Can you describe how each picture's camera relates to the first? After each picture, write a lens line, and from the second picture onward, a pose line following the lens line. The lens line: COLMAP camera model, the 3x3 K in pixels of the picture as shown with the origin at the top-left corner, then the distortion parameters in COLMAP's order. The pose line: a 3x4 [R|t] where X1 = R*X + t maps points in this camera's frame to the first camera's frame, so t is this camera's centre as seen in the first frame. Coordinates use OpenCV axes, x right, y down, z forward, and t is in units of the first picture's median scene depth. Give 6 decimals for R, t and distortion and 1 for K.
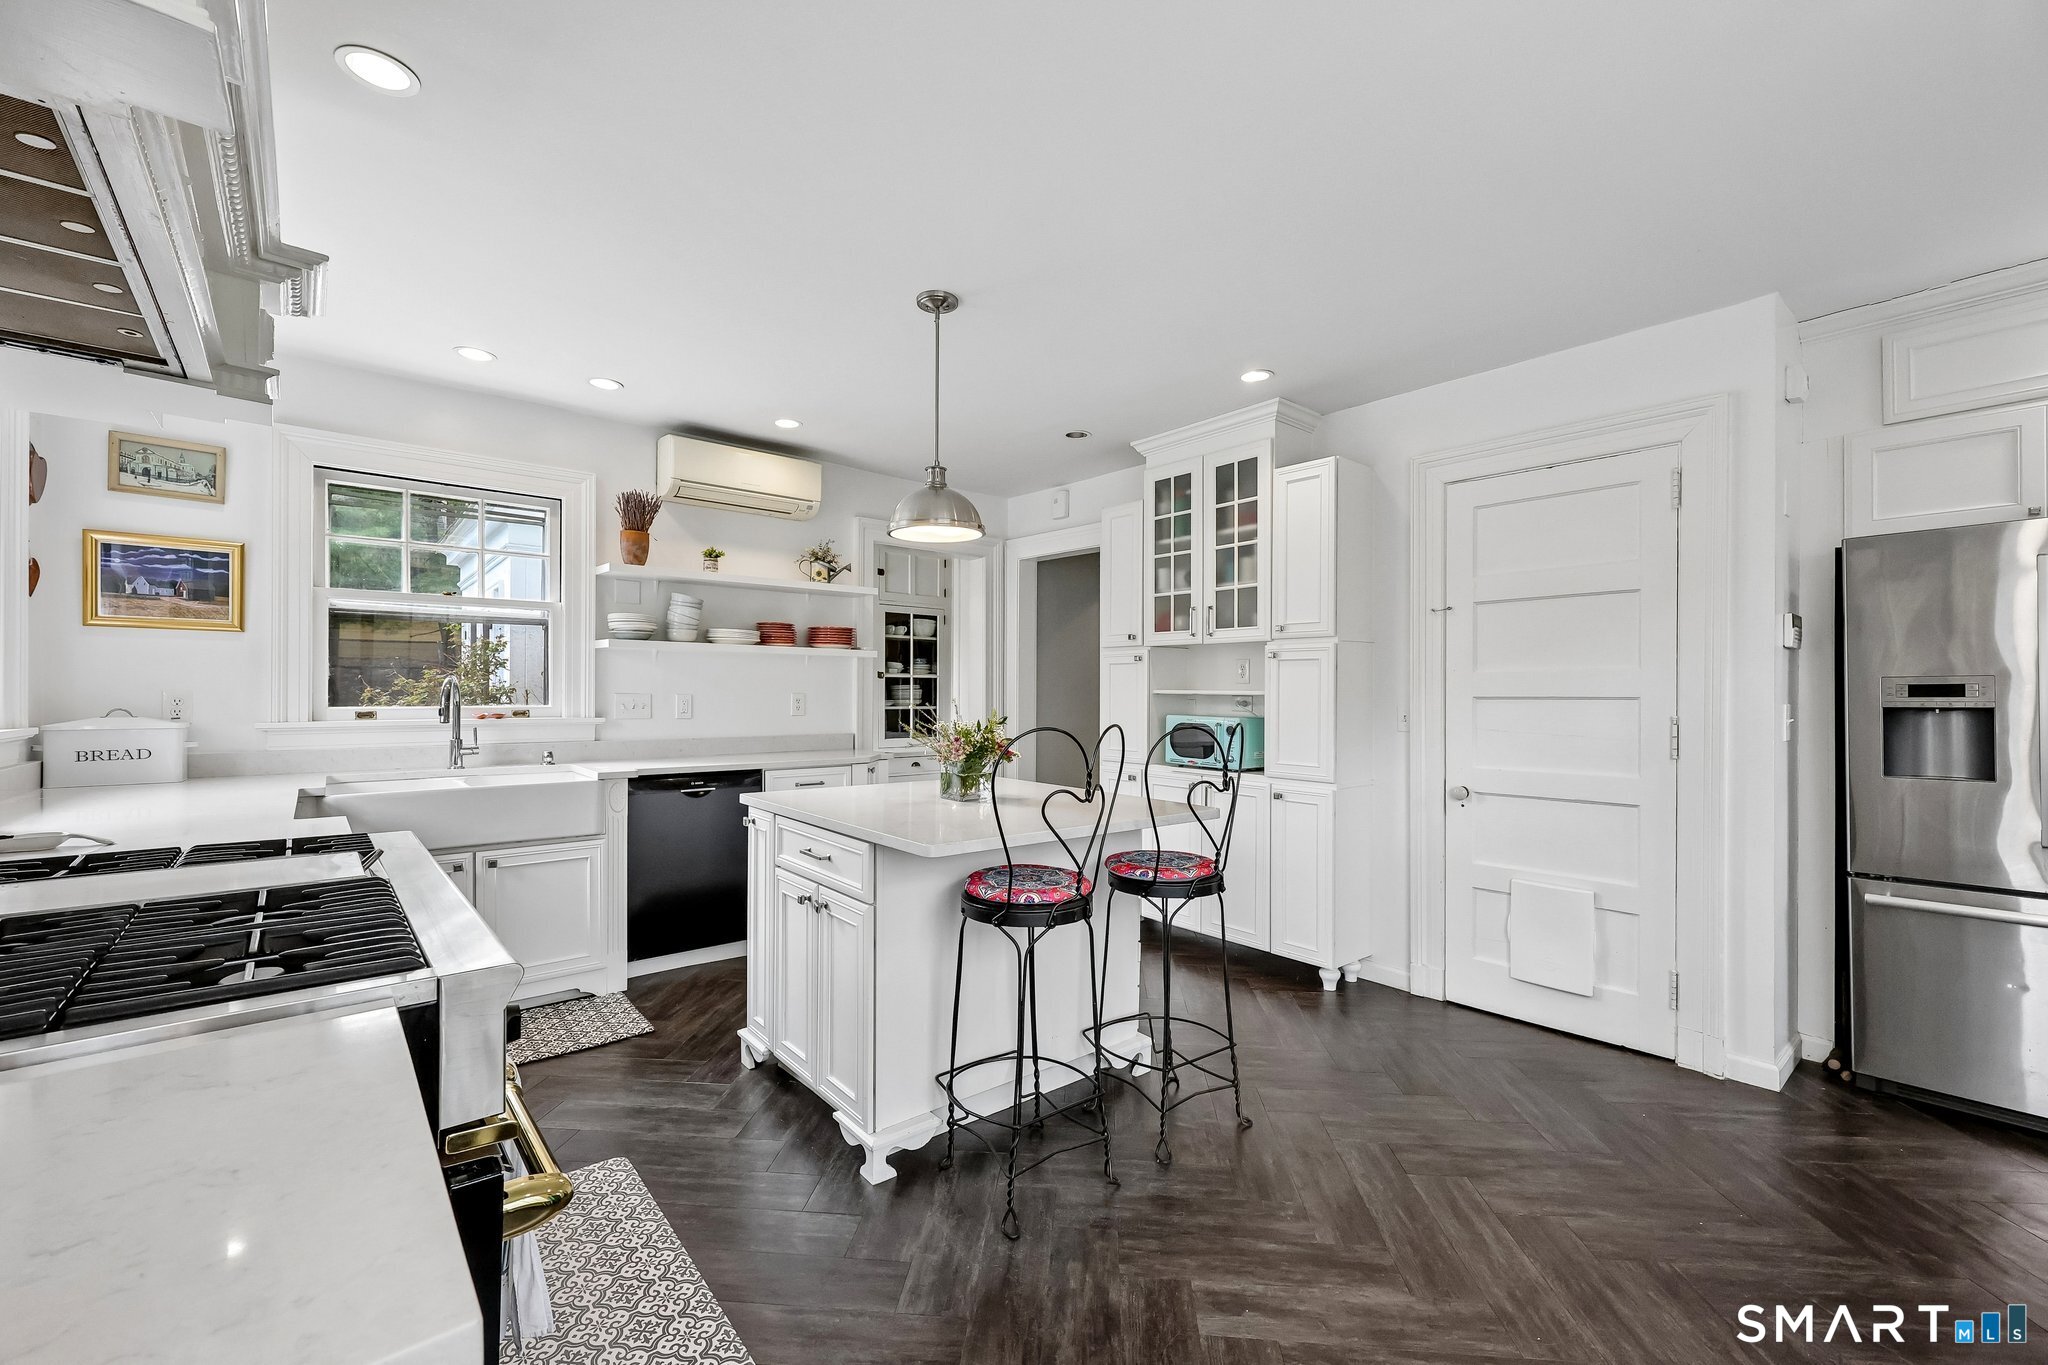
lens RADIAL K [[824.2, 0, 1037.8], [0, 824.2, 697.7], [0, 0, 1]] dist [-0.002056, 0.001419]
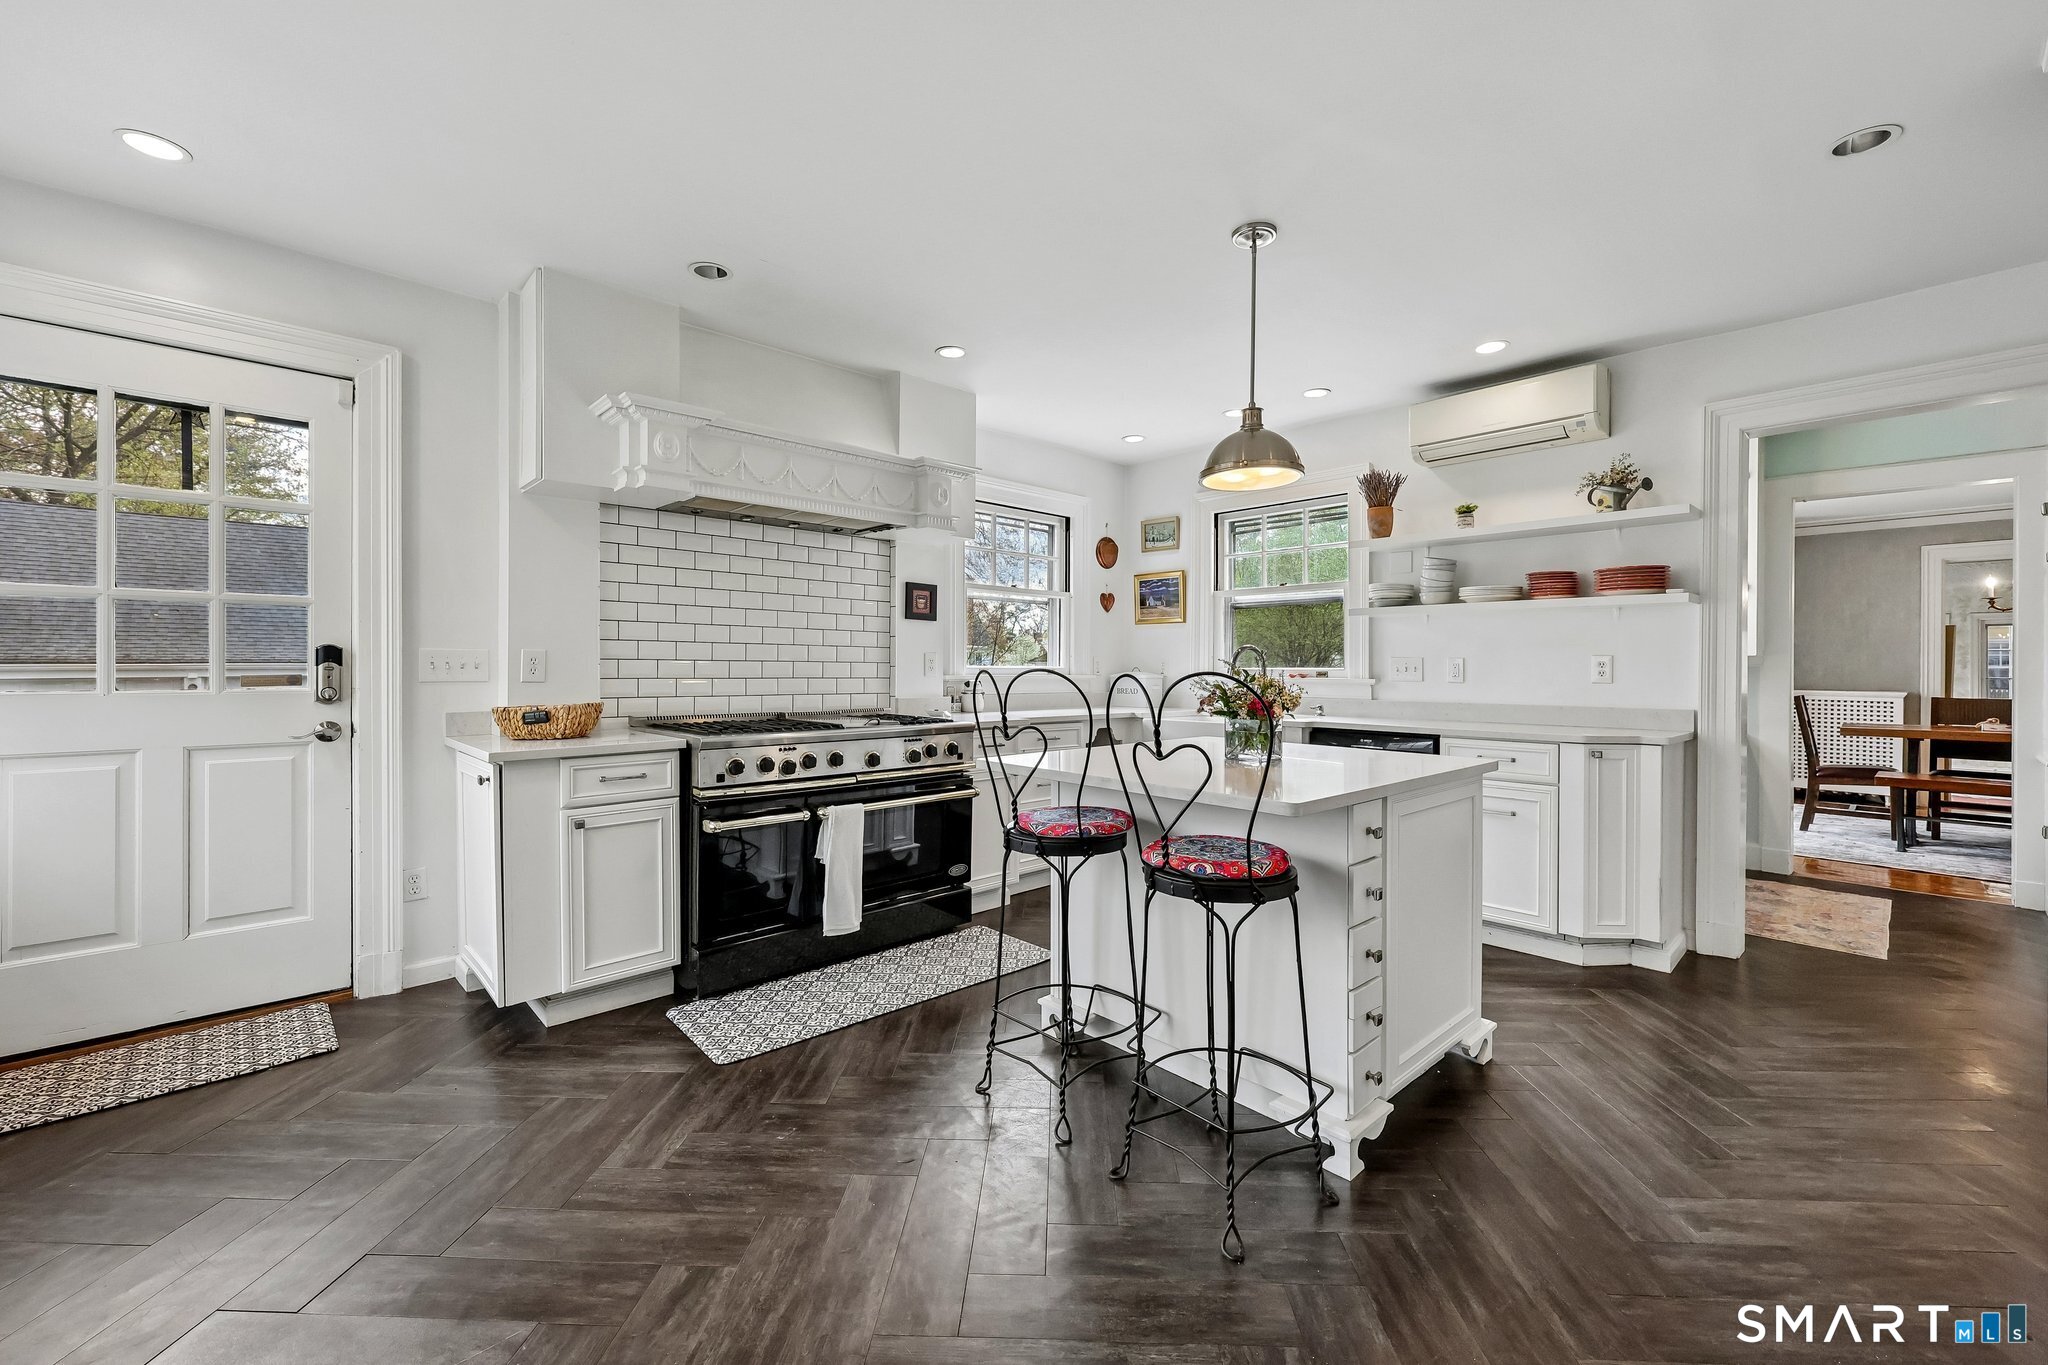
lens RADIAL K [[824.2, 0, 1039.1], [0, 824.2, 675.8], [0, 0, 1]] dist [-0.002056, 0.001419]
pose [[0.059483, 0.005437, -0.998215, 0.570767], [-0.008792, 0.999949, 0.004923, 0.018789], [0.998191, 0.008483, 0.059528, 0.487968]]
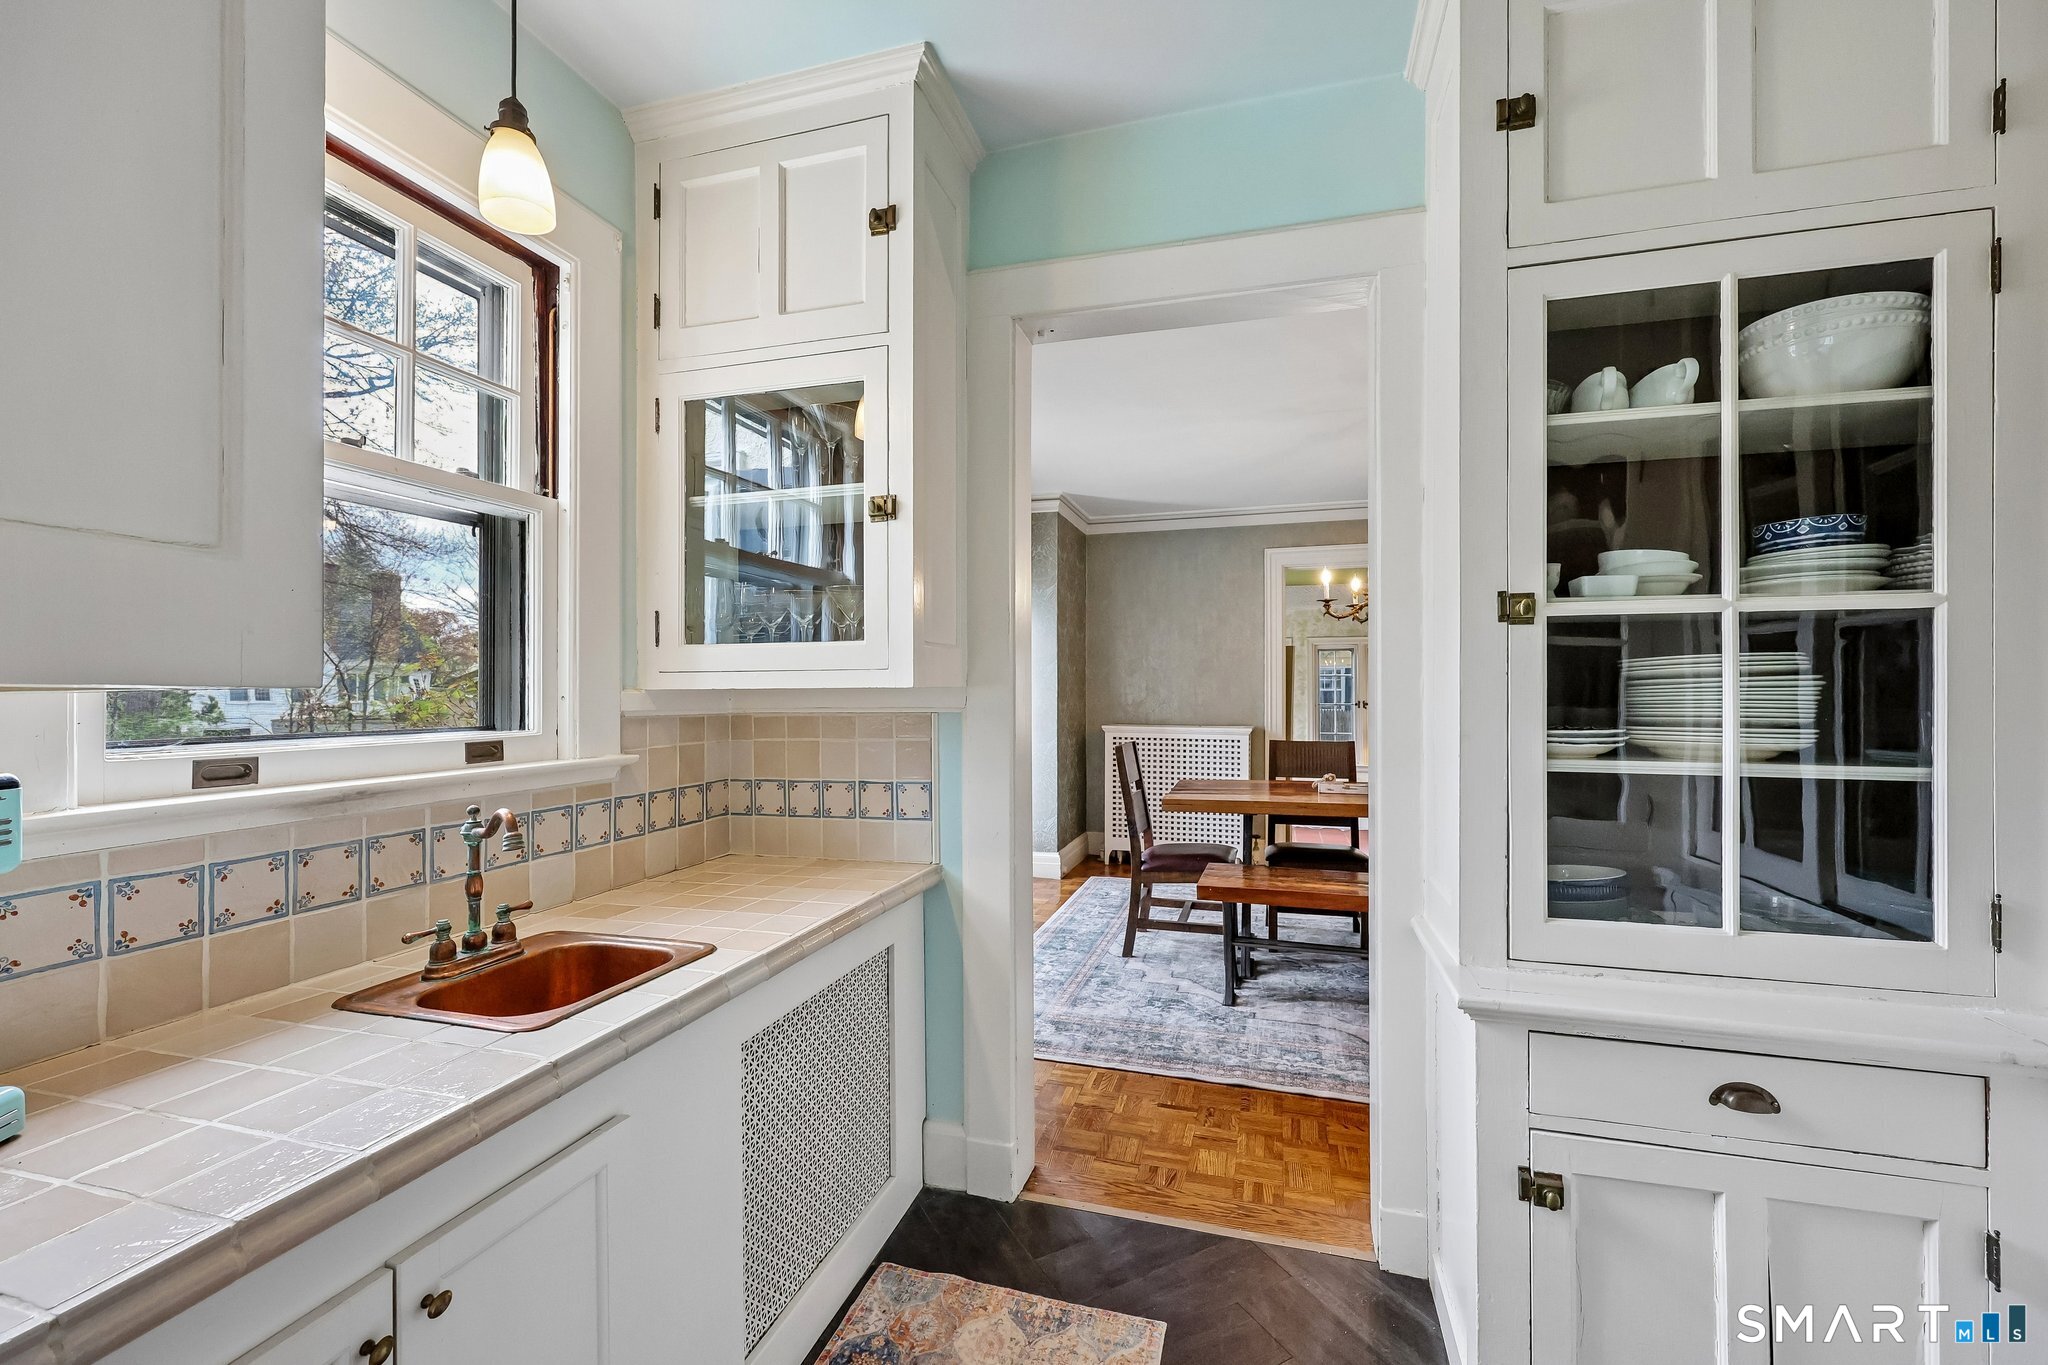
lens RADIAL K [[824.2, 0, 1019.5], [0, 824.2, 691.0], [0, 0, 1]] dist [-0.002056, 0.001419]
pose [[0.537527, -0.006508, -0.843222, -0.150139], [0.001010, 0.999974, -0.007074, -0.009533], [0.843246, 0.002951, 0.537520, 1.411997]]
